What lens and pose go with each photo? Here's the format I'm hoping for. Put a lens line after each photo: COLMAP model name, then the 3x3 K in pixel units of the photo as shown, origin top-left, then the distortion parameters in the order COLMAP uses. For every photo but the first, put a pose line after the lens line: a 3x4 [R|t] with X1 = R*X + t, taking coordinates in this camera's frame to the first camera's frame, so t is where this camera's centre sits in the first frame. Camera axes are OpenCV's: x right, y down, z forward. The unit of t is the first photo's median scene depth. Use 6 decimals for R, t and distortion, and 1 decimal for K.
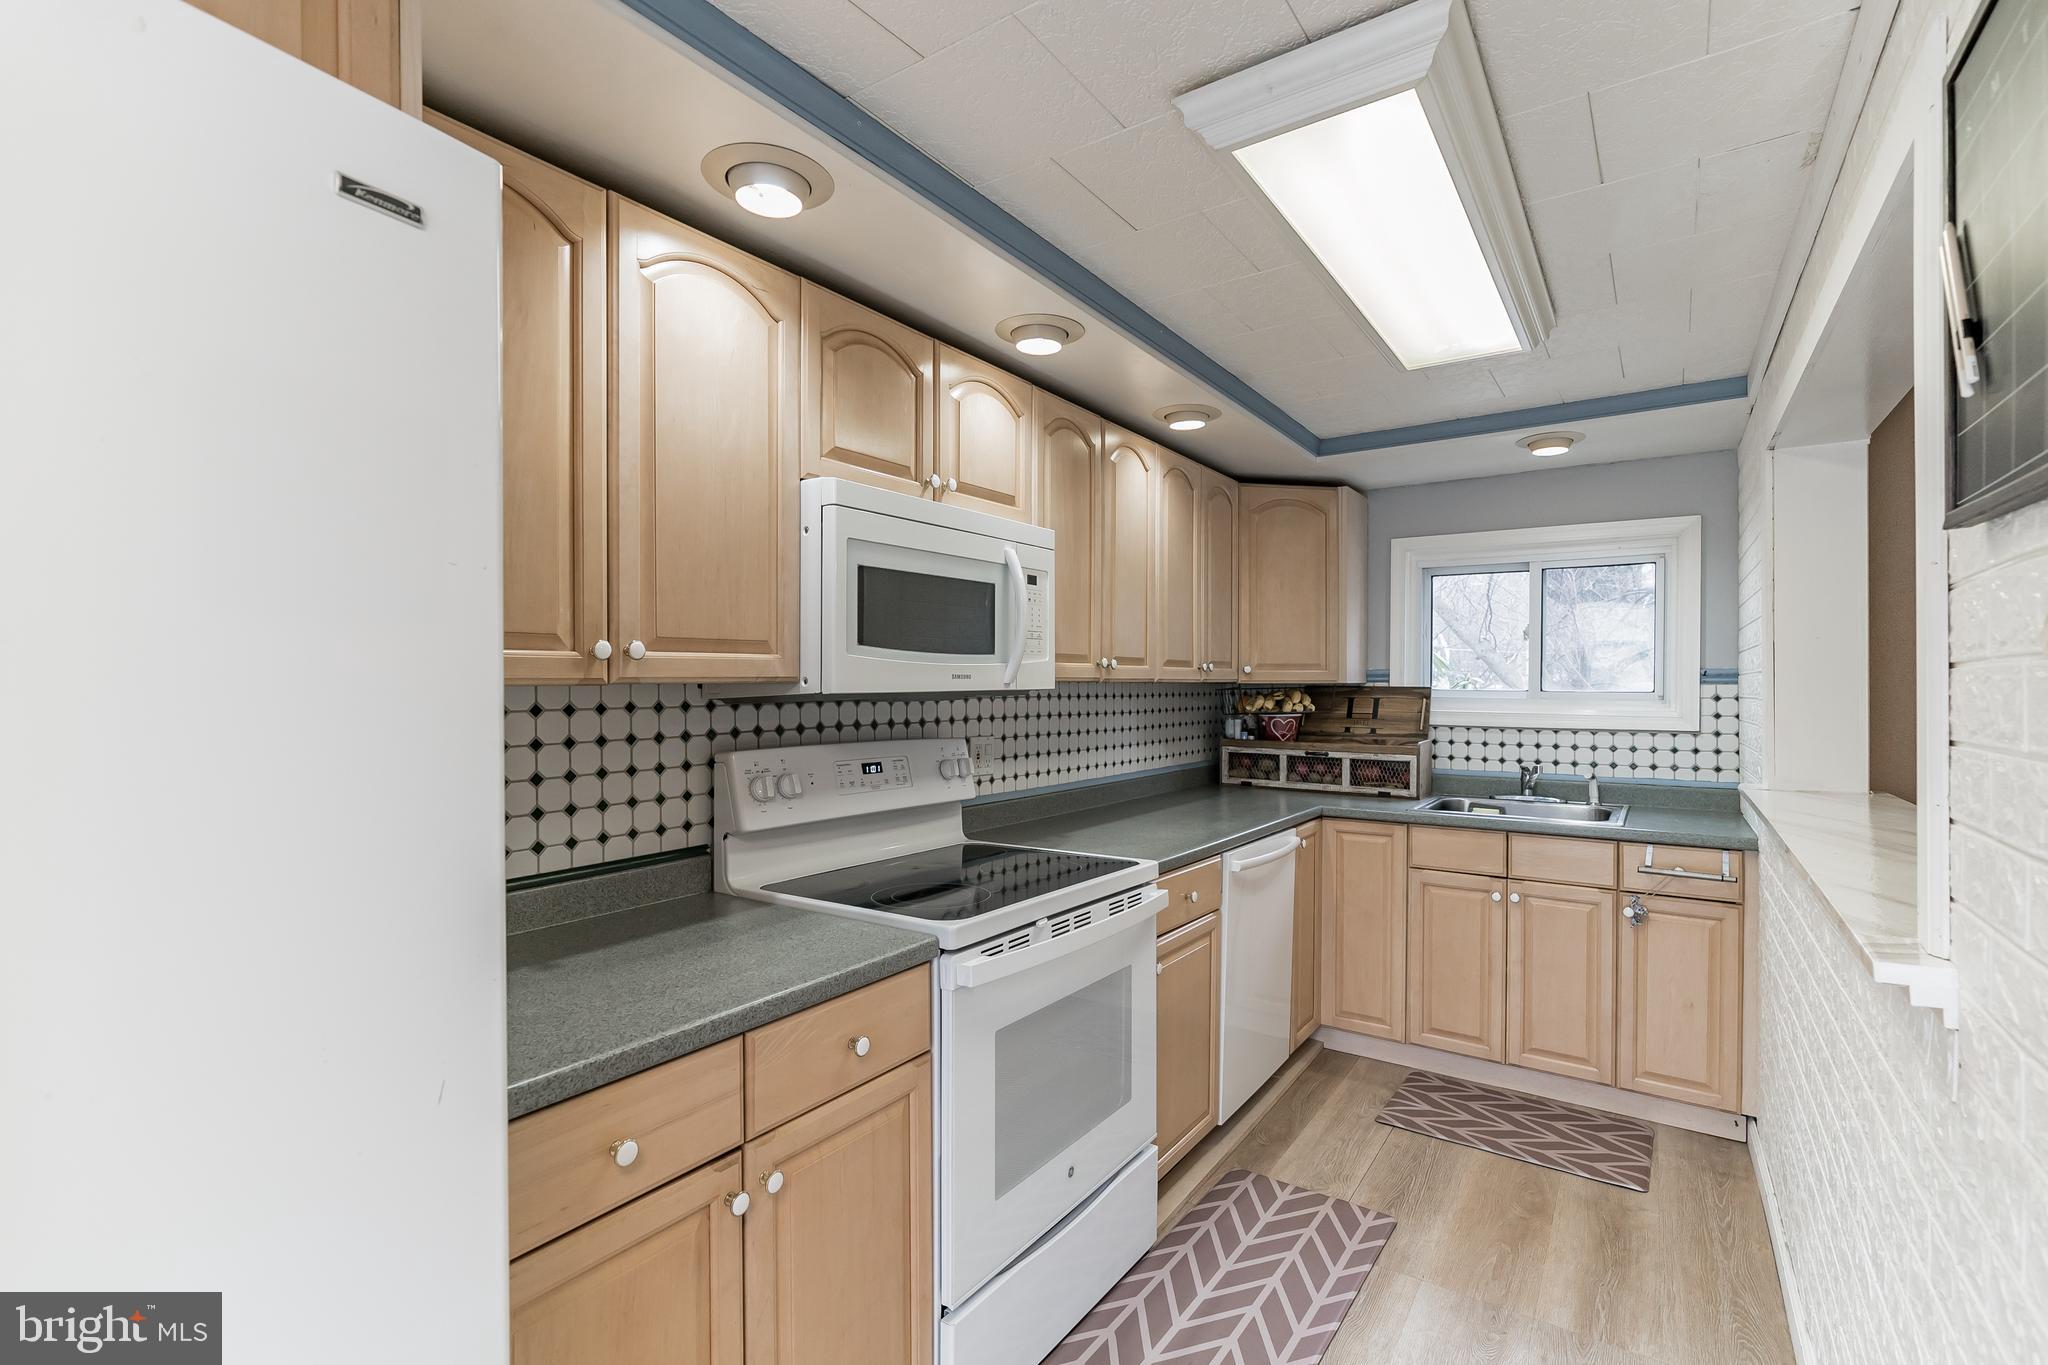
lens RADIAL K [[933.9, 0, 1024.0], [0, 933.9, 682.5], [0, 0, 1]] dist [-0.000907, -0.000157]
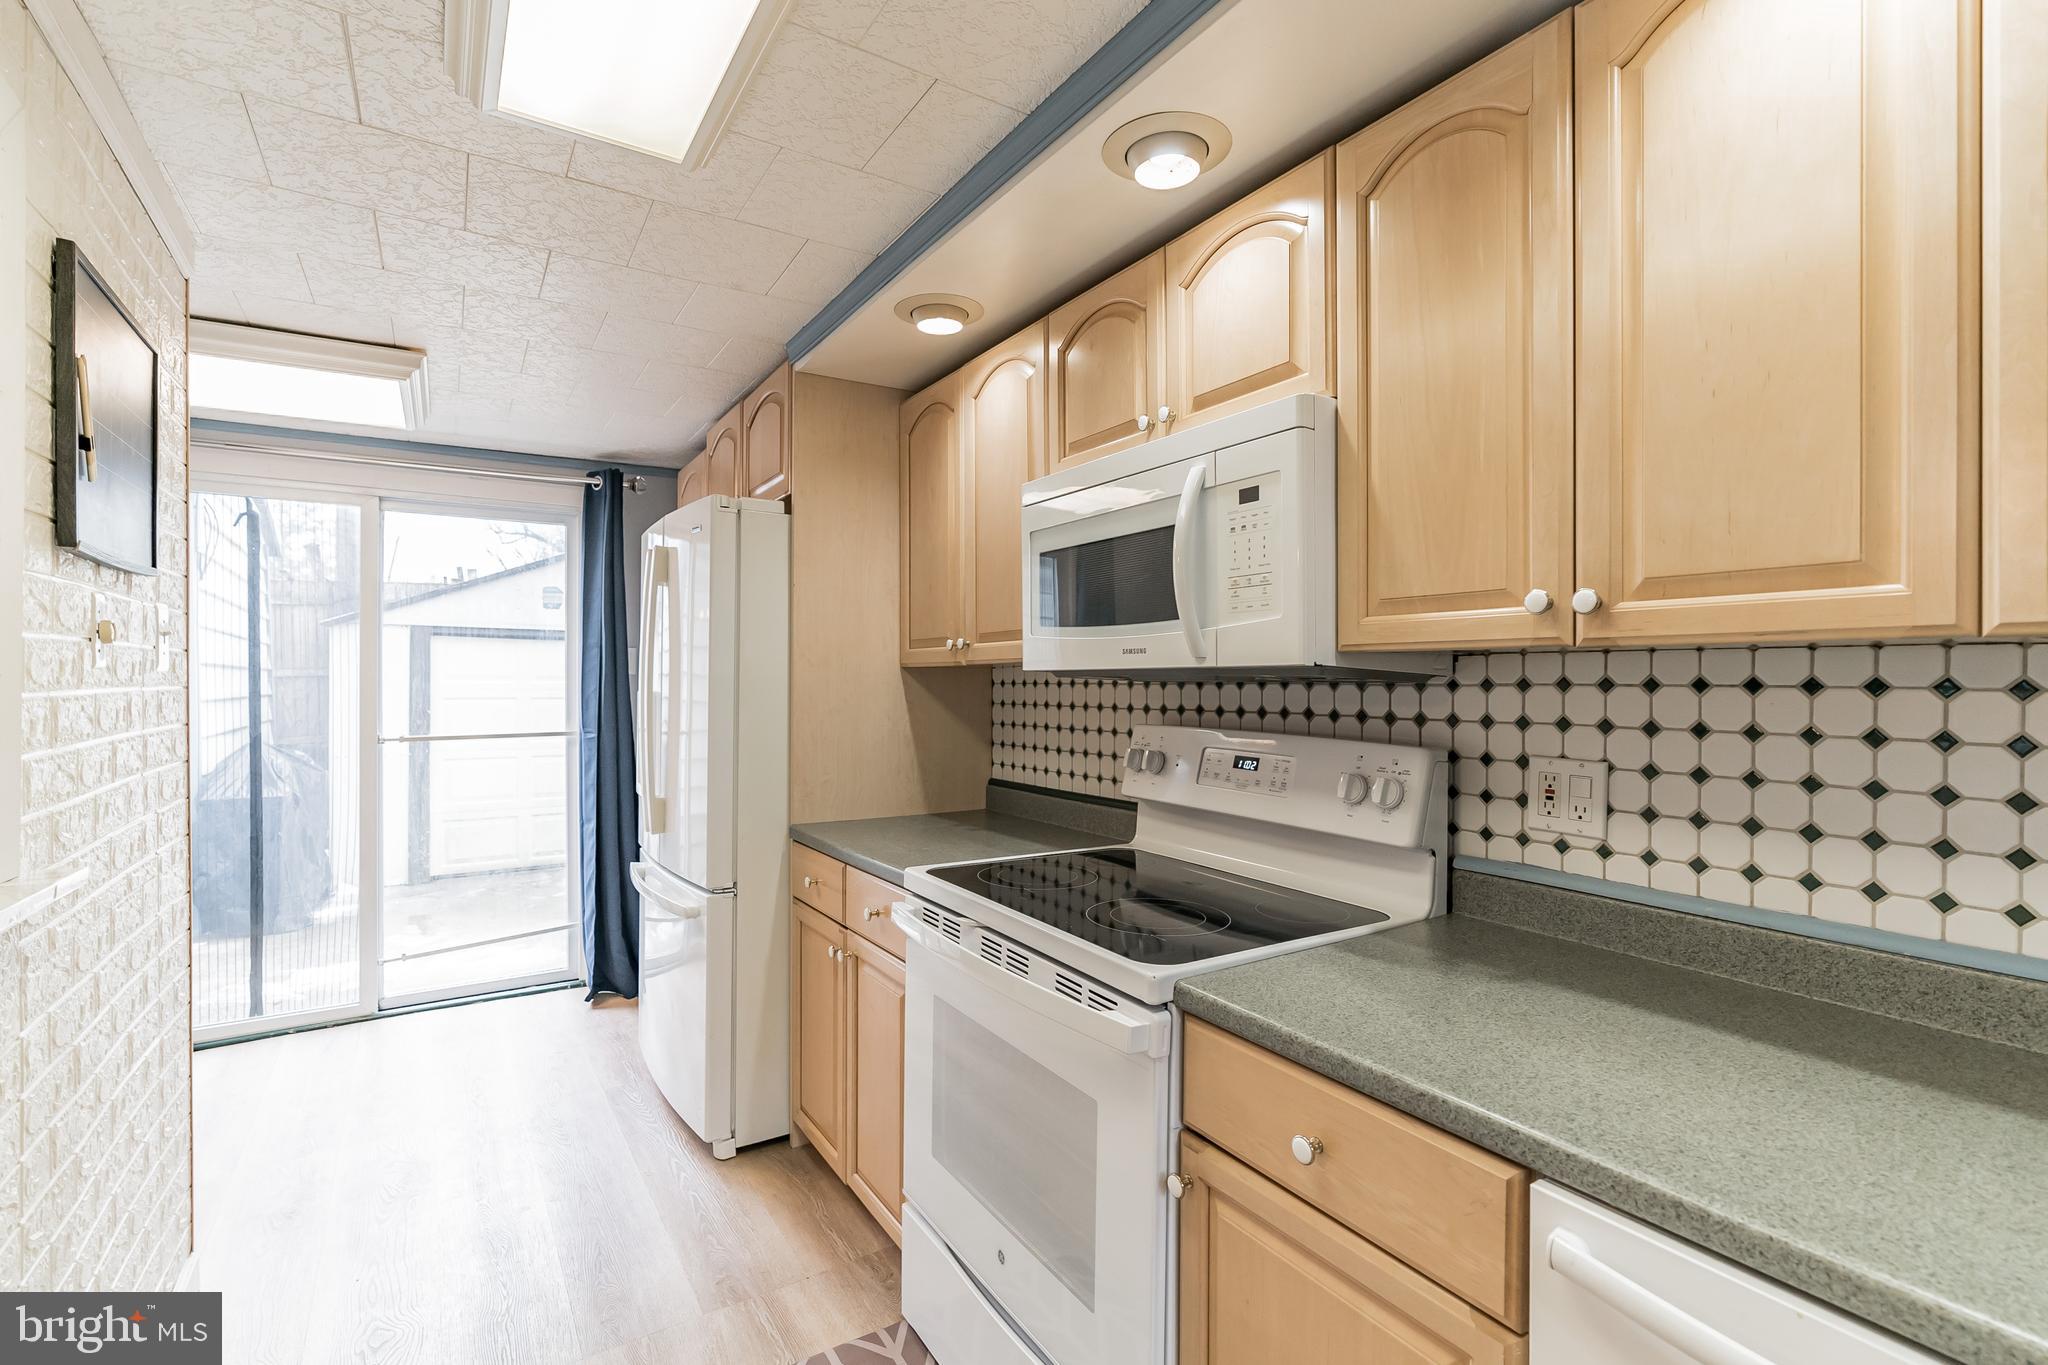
lens RADIAL K [[933.9, 0, 1024.0], [0, 933.9, 682.5], [0, 0, 1]] dist [-0.000907, -0.000157]
pose [[-0.379896, 0.005365, -0.925014, 0.678987], [0.000503, 0.999984, 0.005594, 0.015346], [0.925029, 0.001660, -0.379892, 1.134338]]
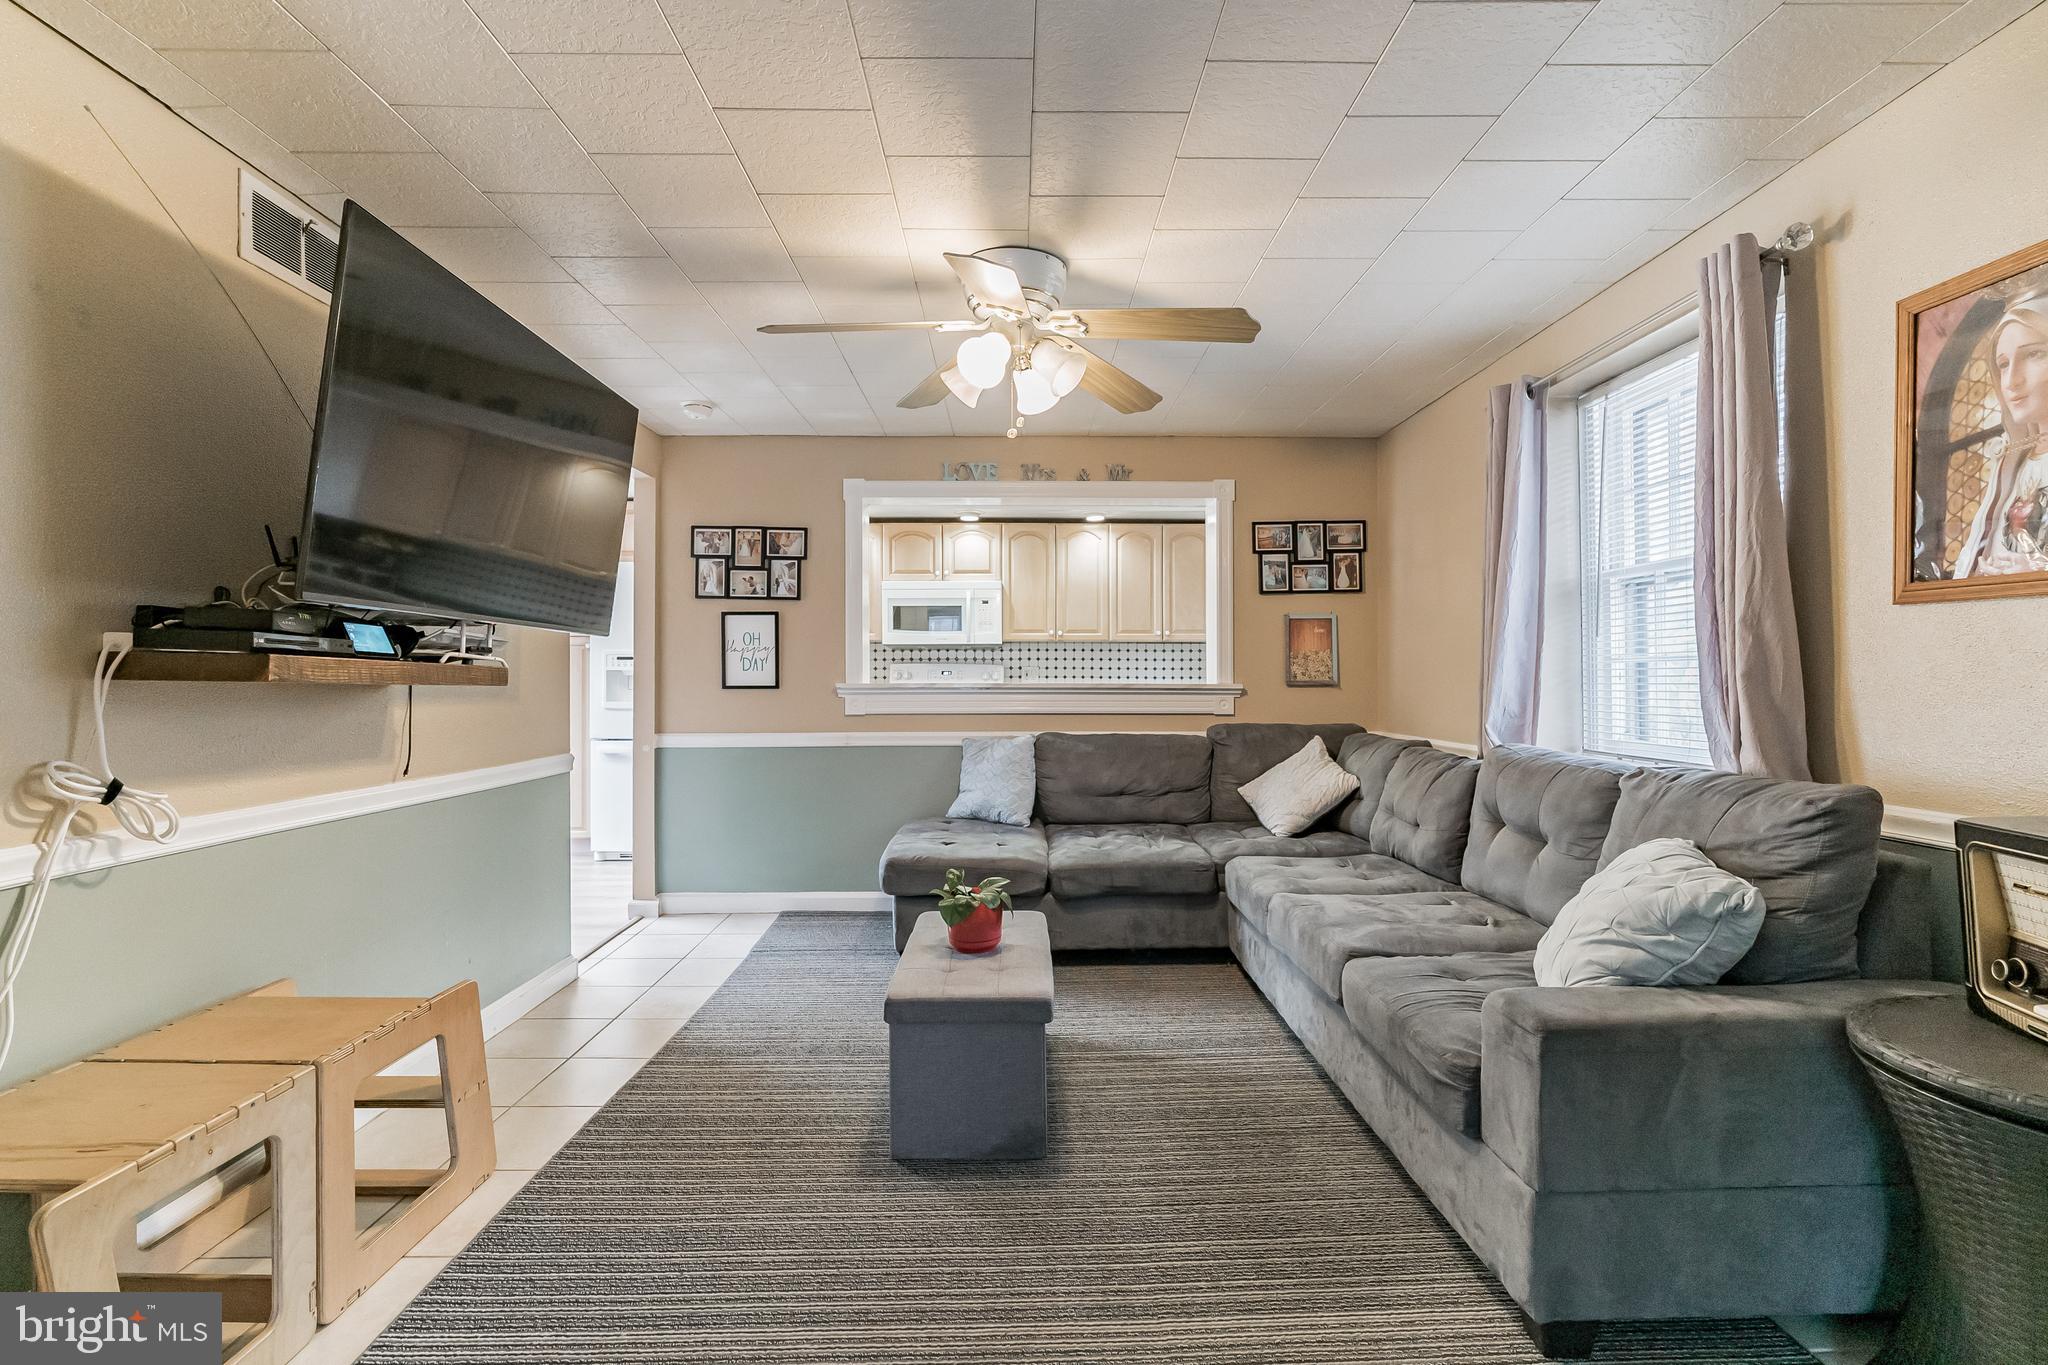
lens RADIAL K [[933.9, 0, 1024.0], [0, 933.9, 682.5], [0, 0, 1]] dist [-0.000907, -0.000157]
pose [[0.584481, 0.000551, -0.811407, 2.273189], [0.001872, 0.999996, 0.002027, 0.114423], [0.811405, -0.002704, 0.584478, -0.462535]]
